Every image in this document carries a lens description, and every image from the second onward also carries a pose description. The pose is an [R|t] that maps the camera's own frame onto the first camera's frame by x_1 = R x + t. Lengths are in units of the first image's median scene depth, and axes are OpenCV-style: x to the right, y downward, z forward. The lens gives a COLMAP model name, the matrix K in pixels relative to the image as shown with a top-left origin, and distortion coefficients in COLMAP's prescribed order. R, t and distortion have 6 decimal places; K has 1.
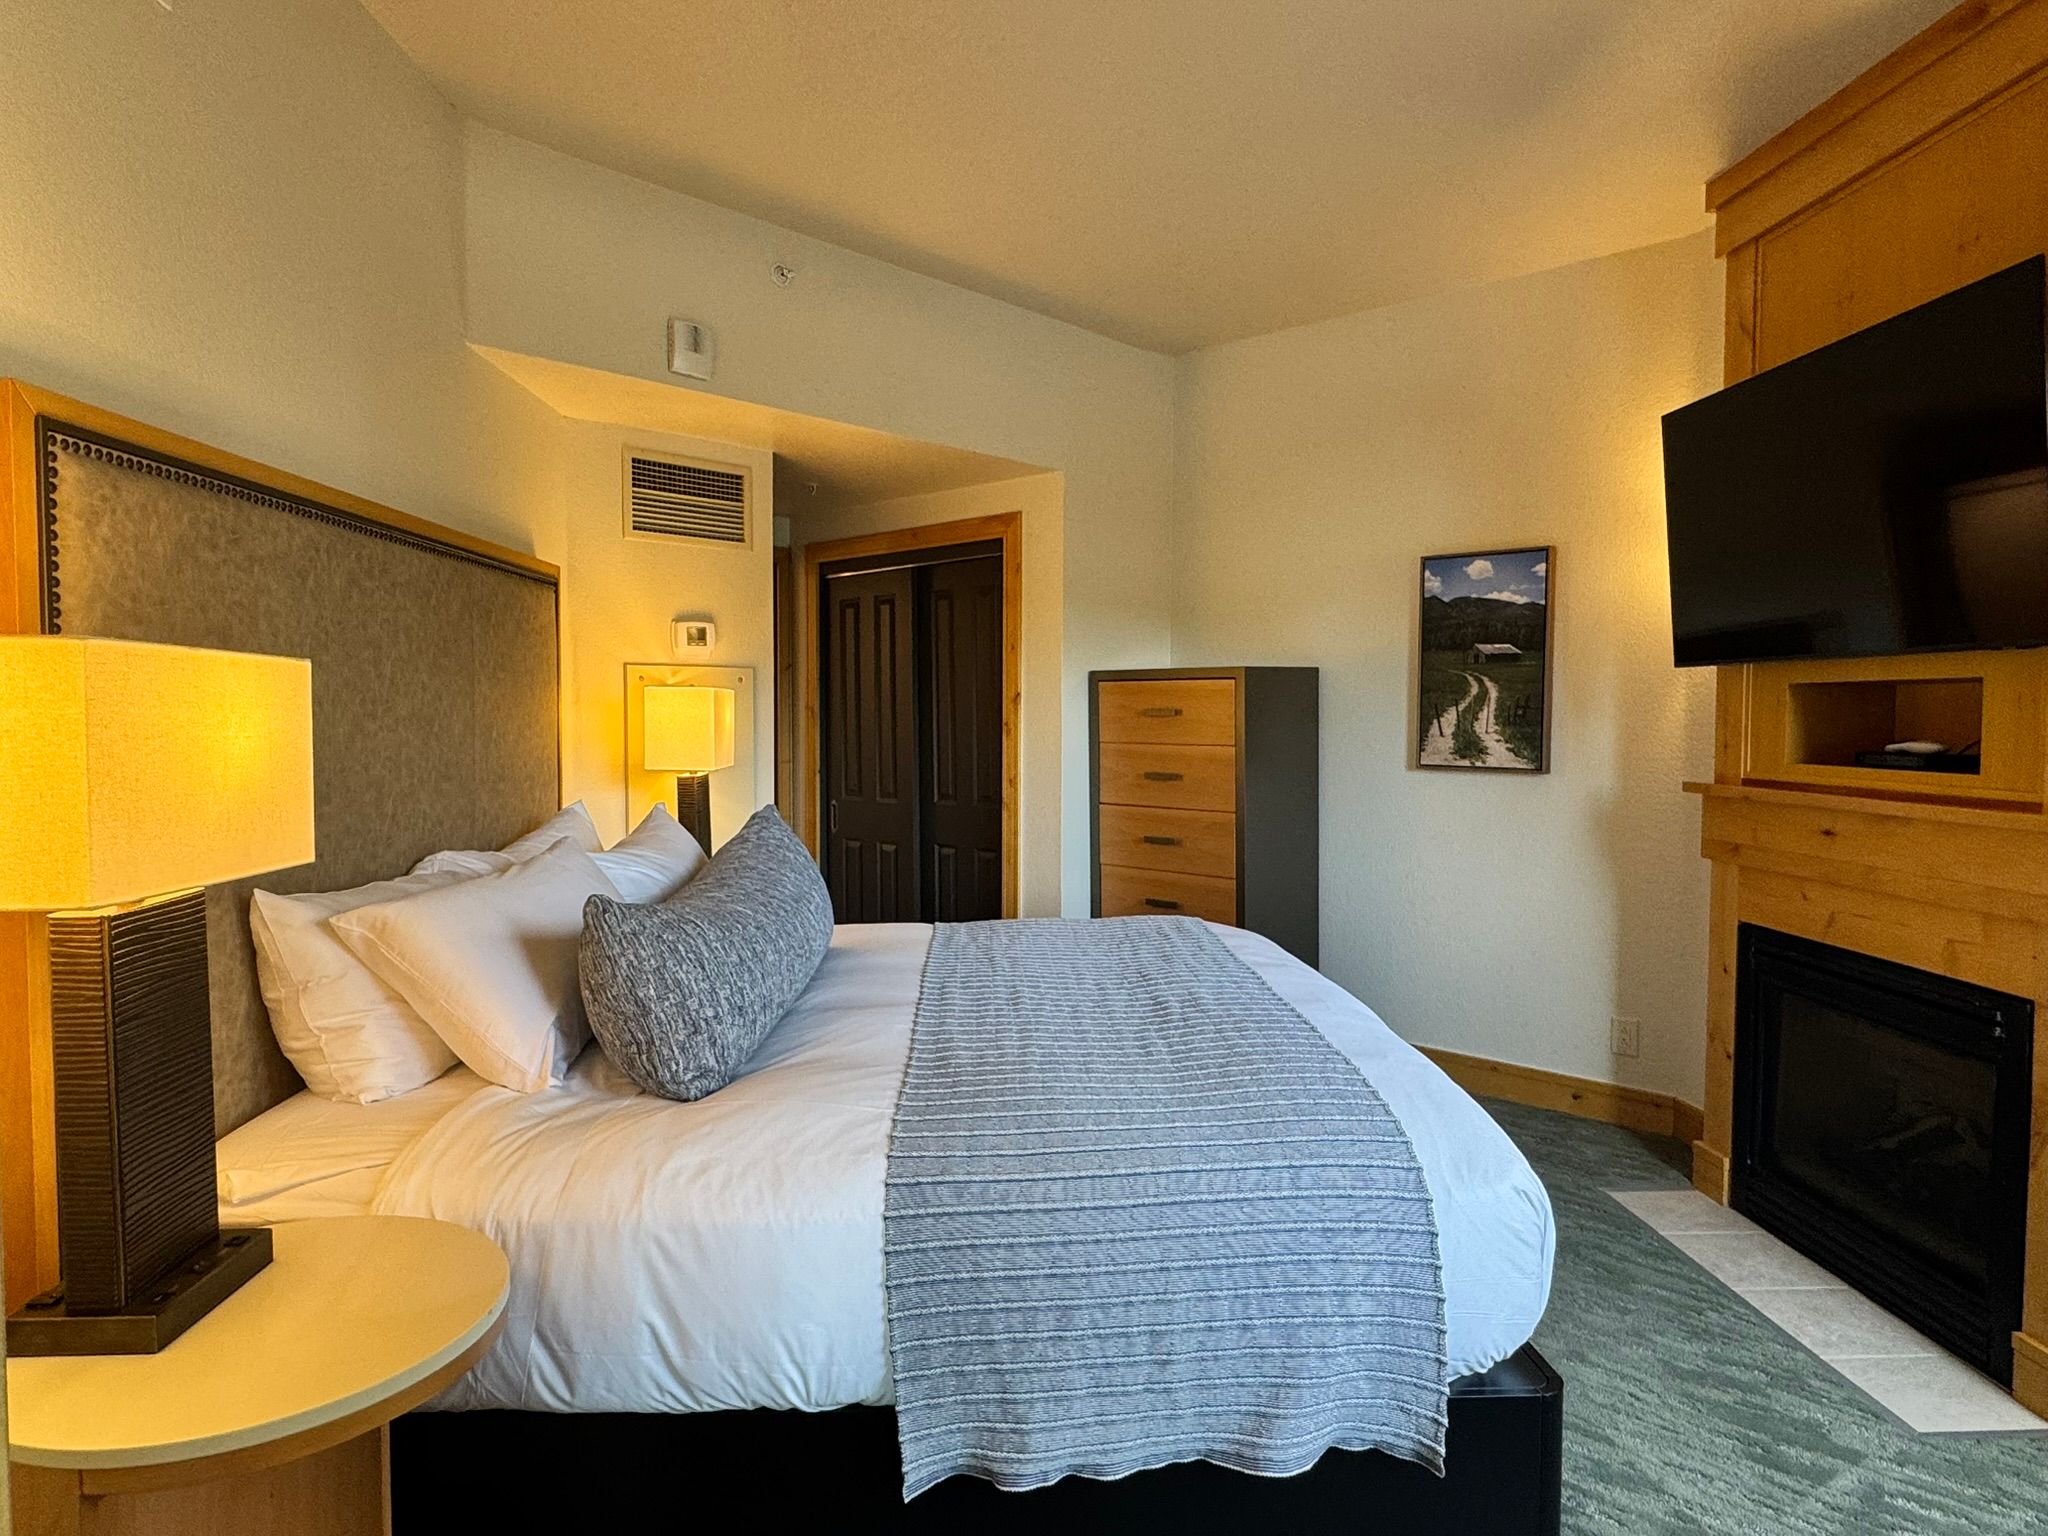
lens RADIAL K [[1217.6, 0, 1024.0], [0, 1217.6, 768.0], [0, 0, 1]] dist [-0.029884, 0.000667]
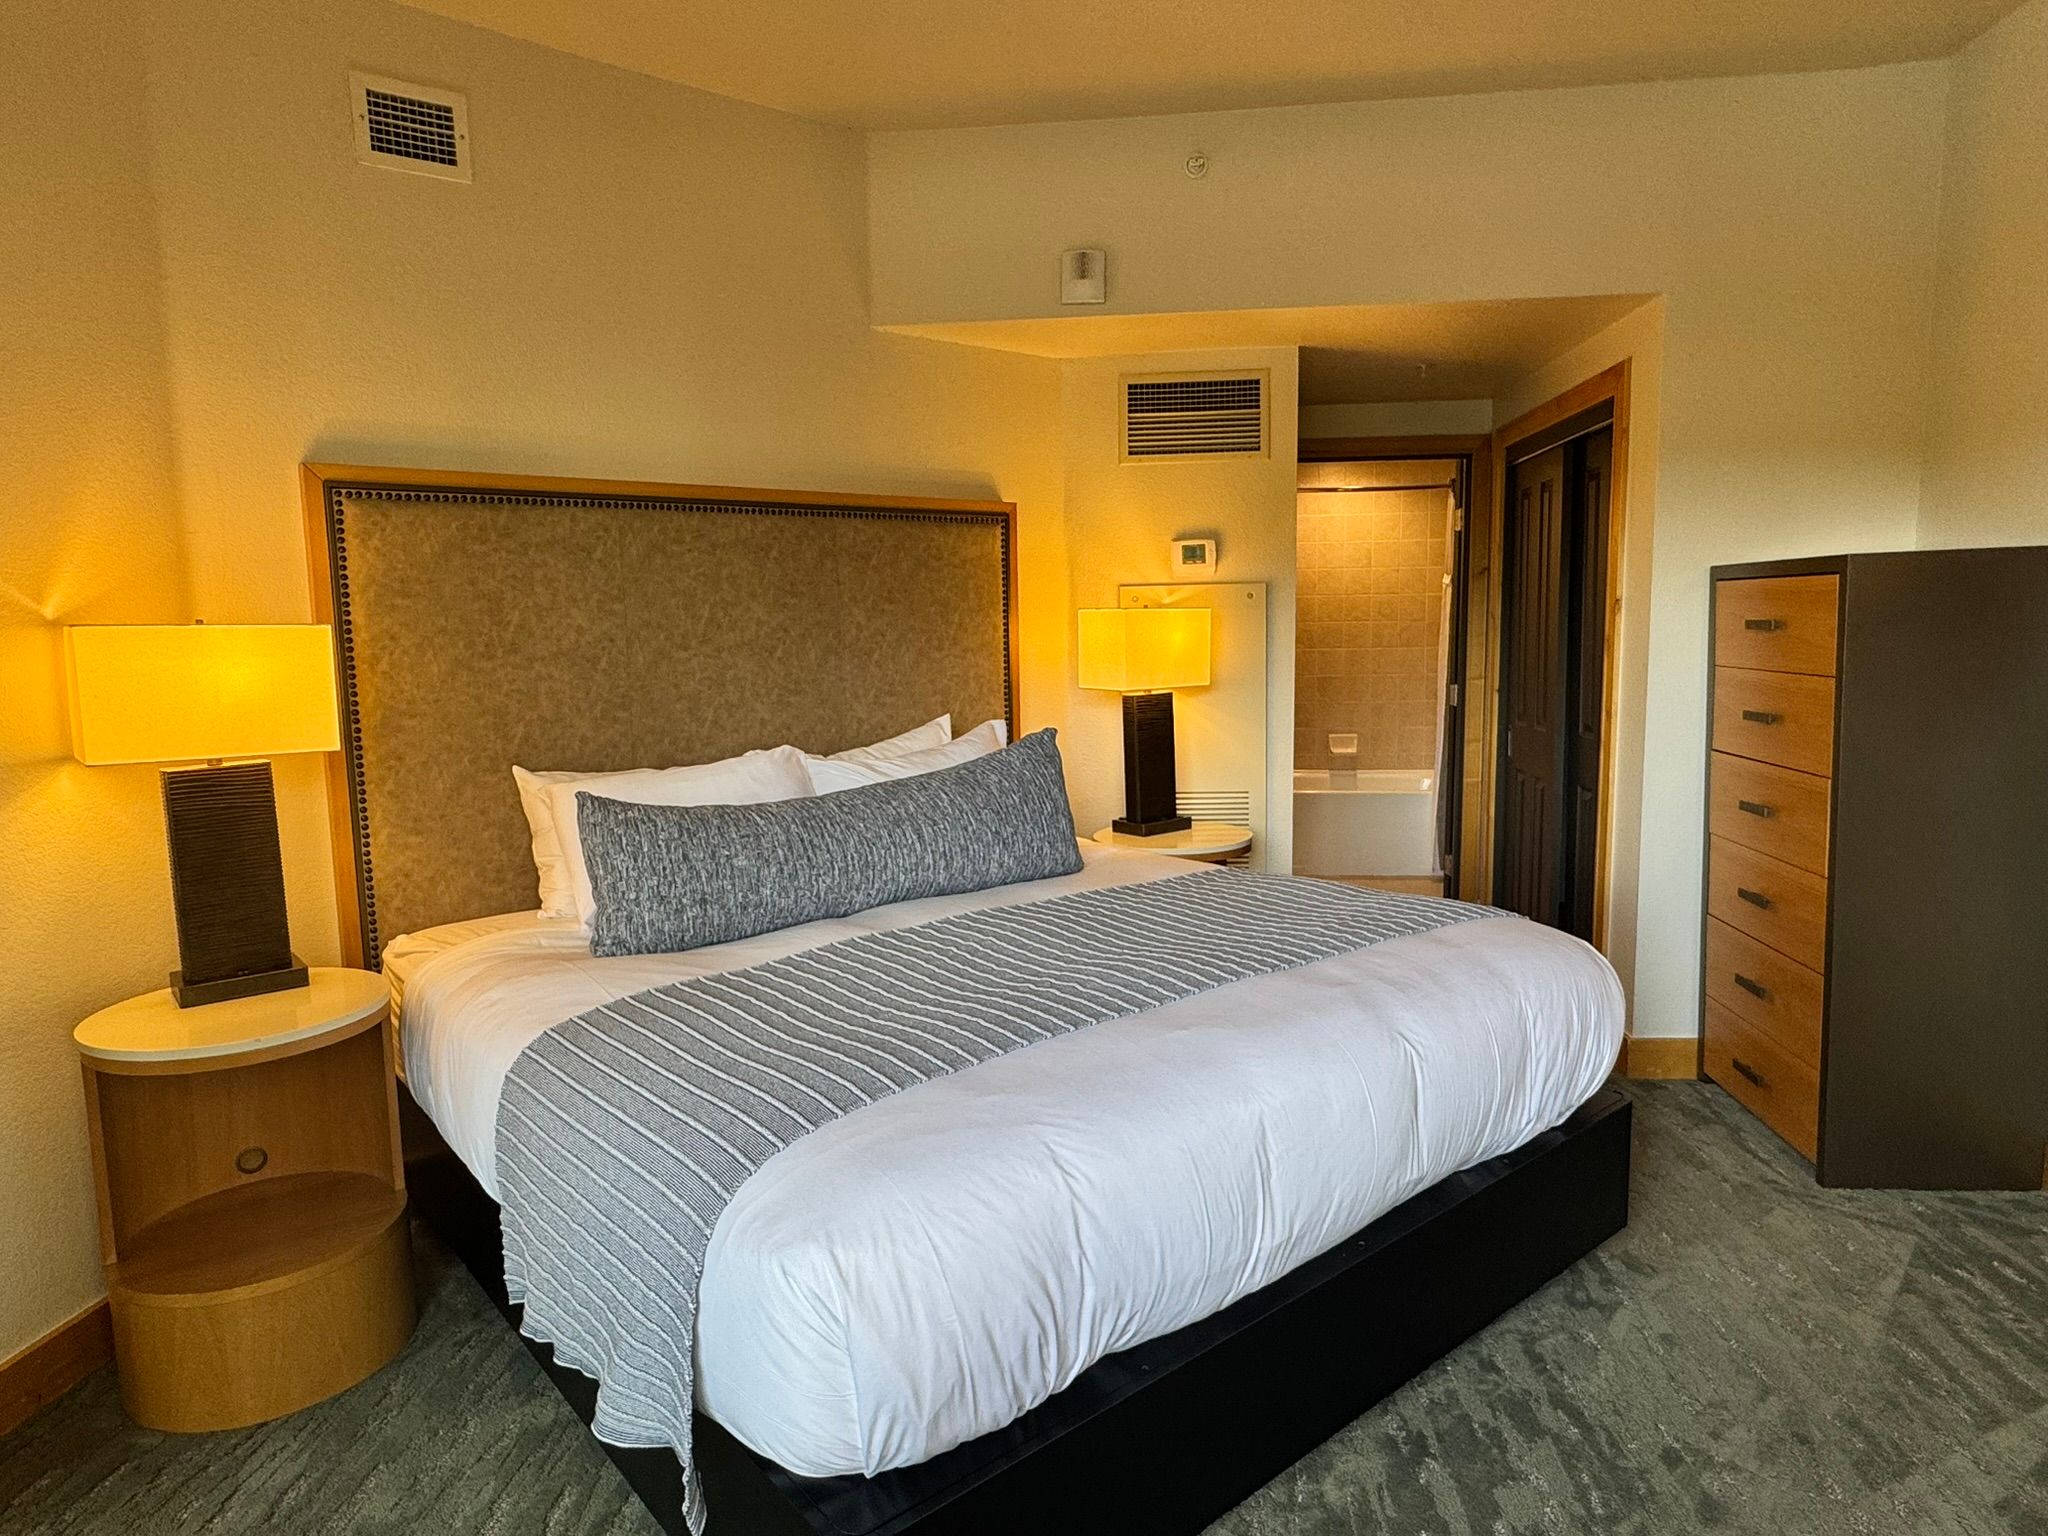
lens RADIAL K [[1217.6, 0, 1024.0], [0, 1217.6, 768.0], [0, 0, 1]] dist [-0.029884, 0.000667]
pose [[0.608453, 0.082862, -0.789252, 0.469758], [-0.017002, 0.995667, 0.091426, -0.023221], [0.793408, -0.042209, 0.607225, 0.286063]]
